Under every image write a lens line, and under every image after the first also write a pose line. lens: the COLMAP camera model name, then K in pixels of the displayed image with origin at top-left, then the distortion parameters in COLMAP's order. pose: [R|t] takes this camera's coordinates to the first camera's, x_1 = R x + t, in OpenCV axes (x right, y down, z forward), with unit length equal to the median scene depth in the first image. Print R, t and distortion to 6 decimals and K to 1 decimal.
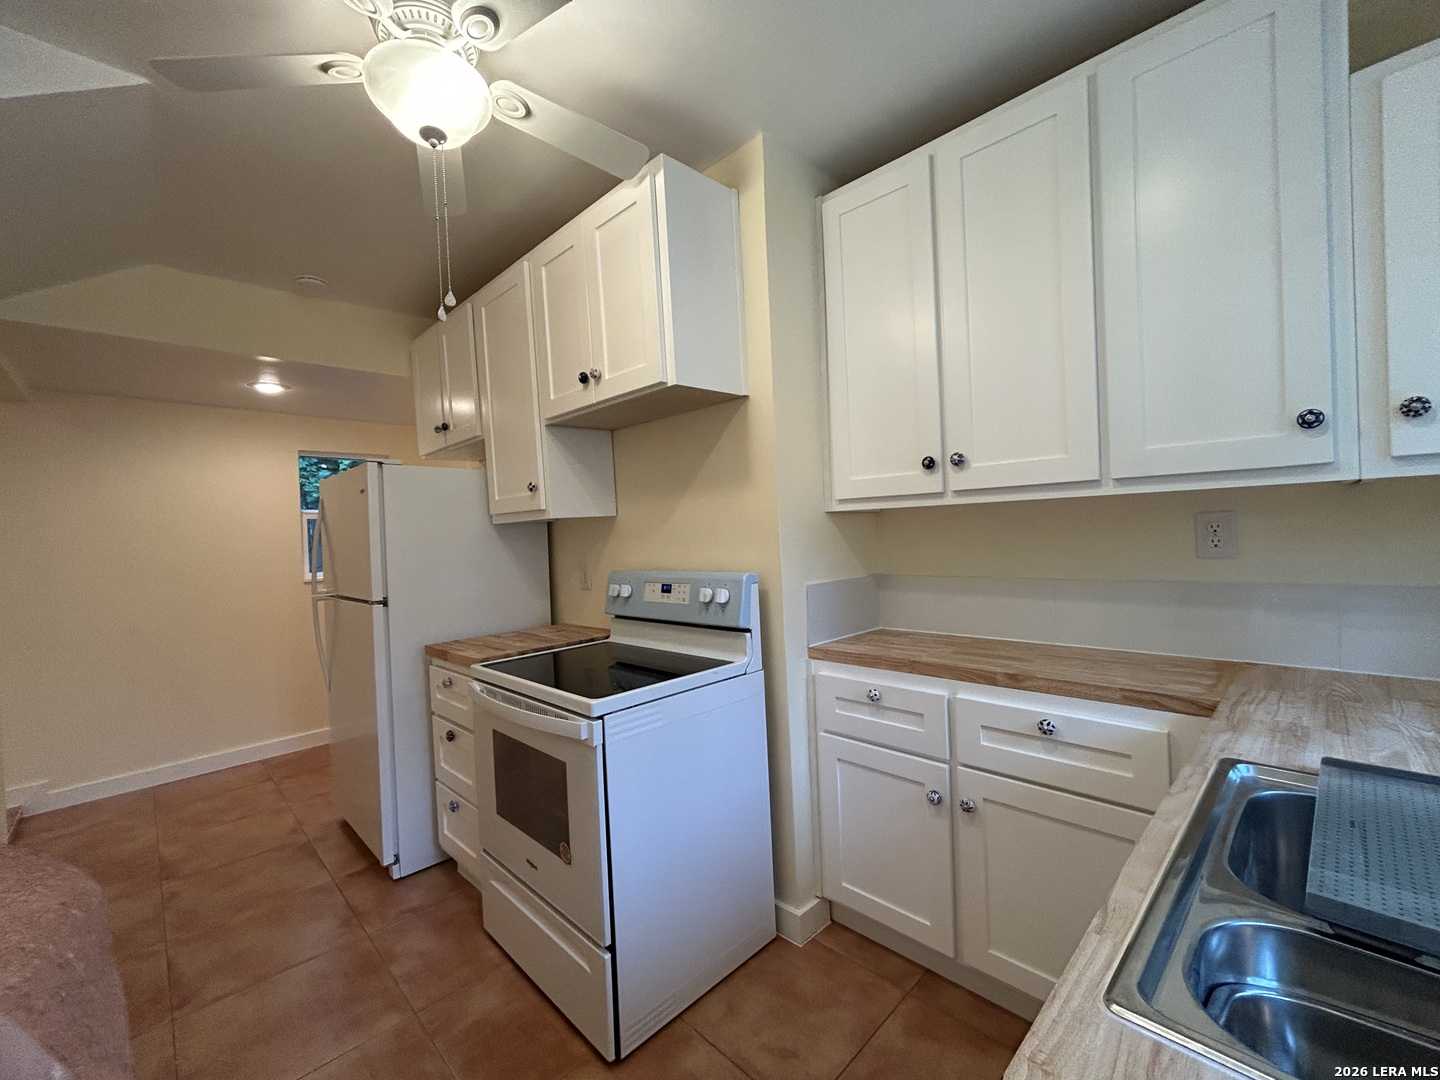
lens RADIAL K [[585.3, 0, 718.3], [0, 585.3, 544.8], [0, 0, 1]] dist [-0.000187, 0.000123]
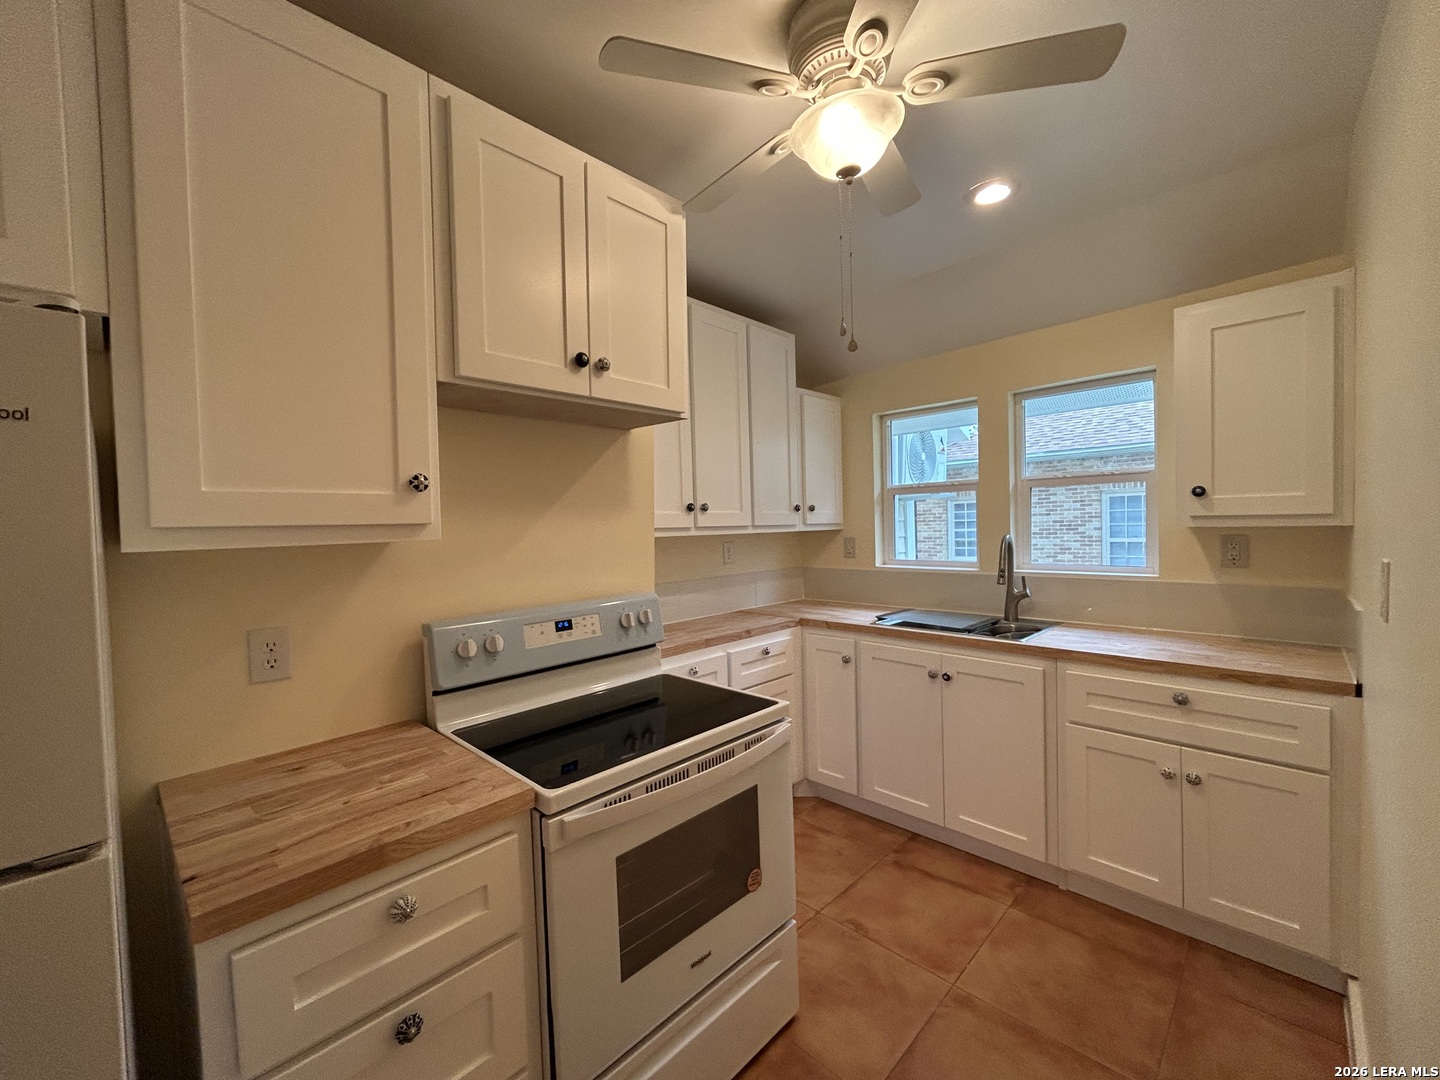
lens RADIAL K [[590.0, 0, 722.4], [0, 590.0, 541.6], [0, 0, 1]] dist [0.002320, 0.000270]
pose [[-0.019756, 0.010571, 0.999749, -1.207161], [0.042622, 0.999044, -0.009722, -0.035633], [-0.998896, 0.042419, -0.020188, 1.003434]]
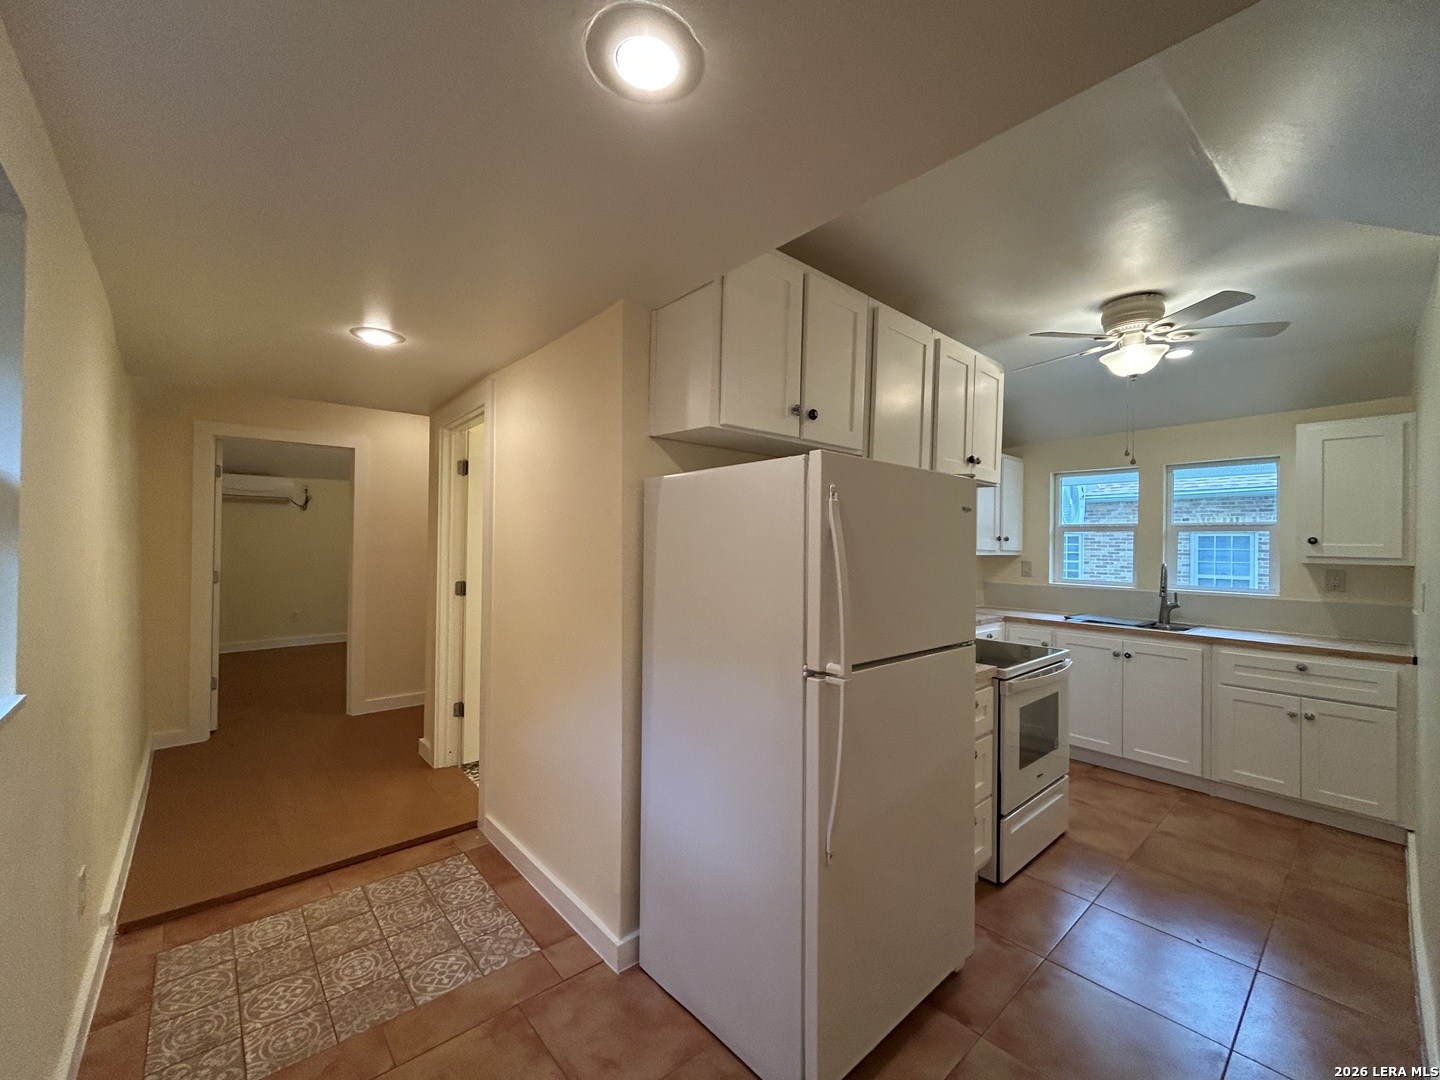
lens RADIAL K [[590.0, 0, 722.4], [0, 590.0, 541.6], [0, 0, 1]] dist [0.002320, 0.000270]
pose [[0.050997, 0.045342, 0.997669, -2.065165], [-0.002884, 0.998971, -0.045254, -0.012552], [-0.998695, -0.000570, 0.051075, 1.848993]]
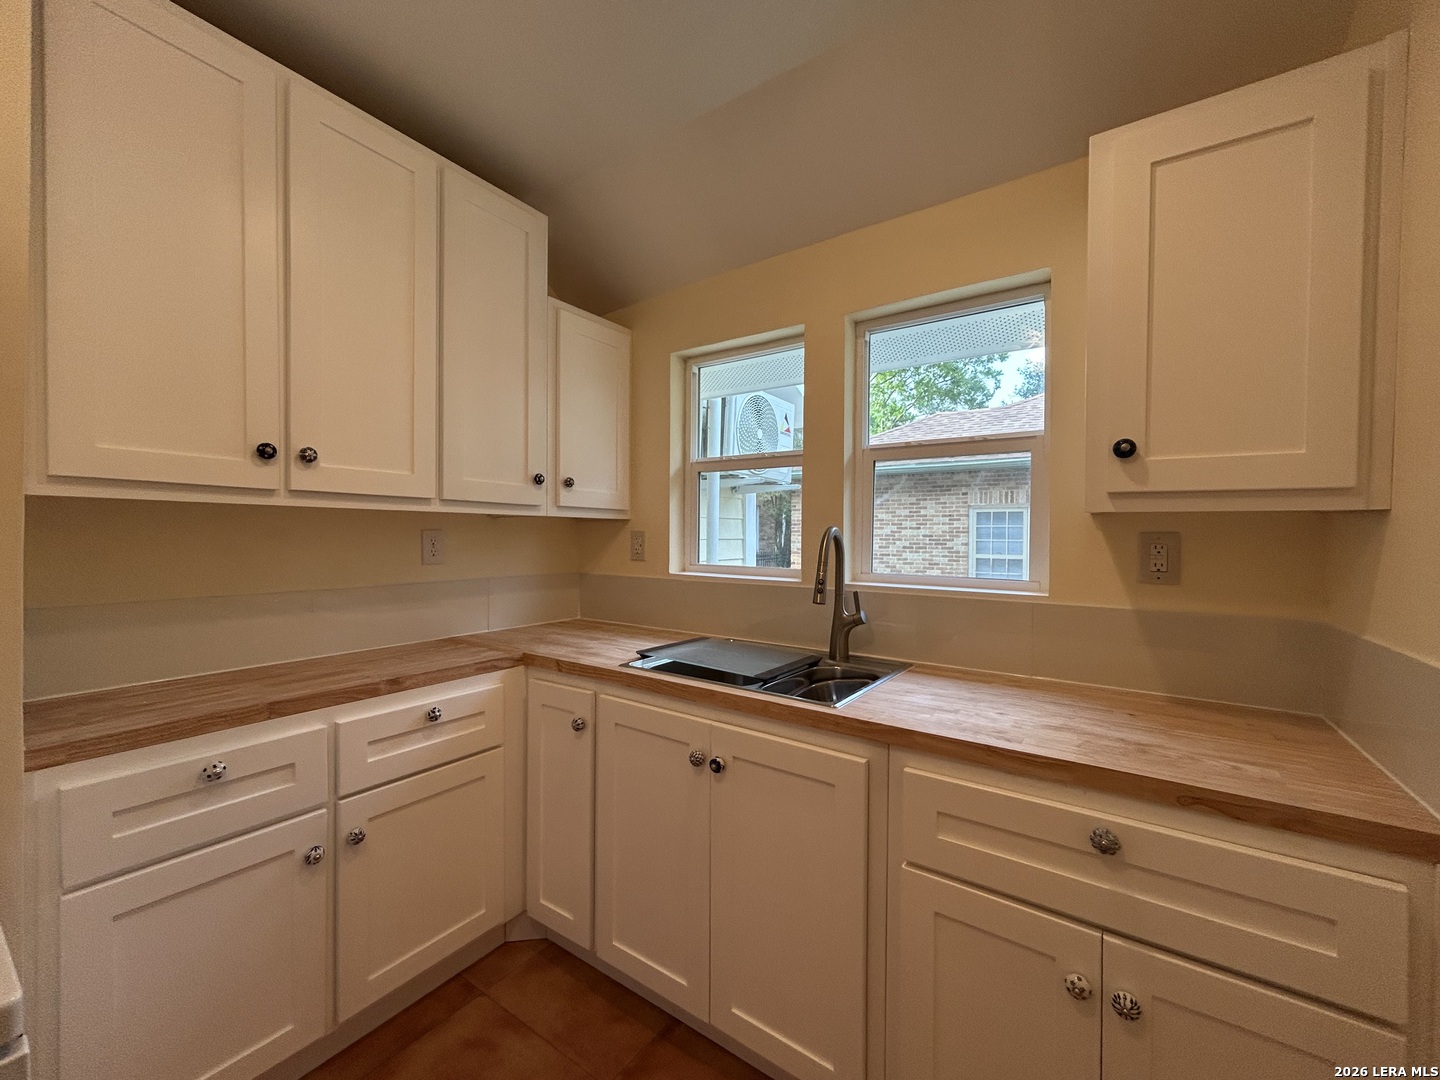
lens RADIAL K [[590.0, 0, 722.4], [0, 590.0, 541.6], [0, 0, 1]] dist [0.002320, 0.000270]
pose [[-0.195105, 0.025079, 0.980462, -0.572935], [0.014086, 0.999642, -0.022767, 0.011314], [-0.980681, 0.009368, -0.195388, 0.579371]]
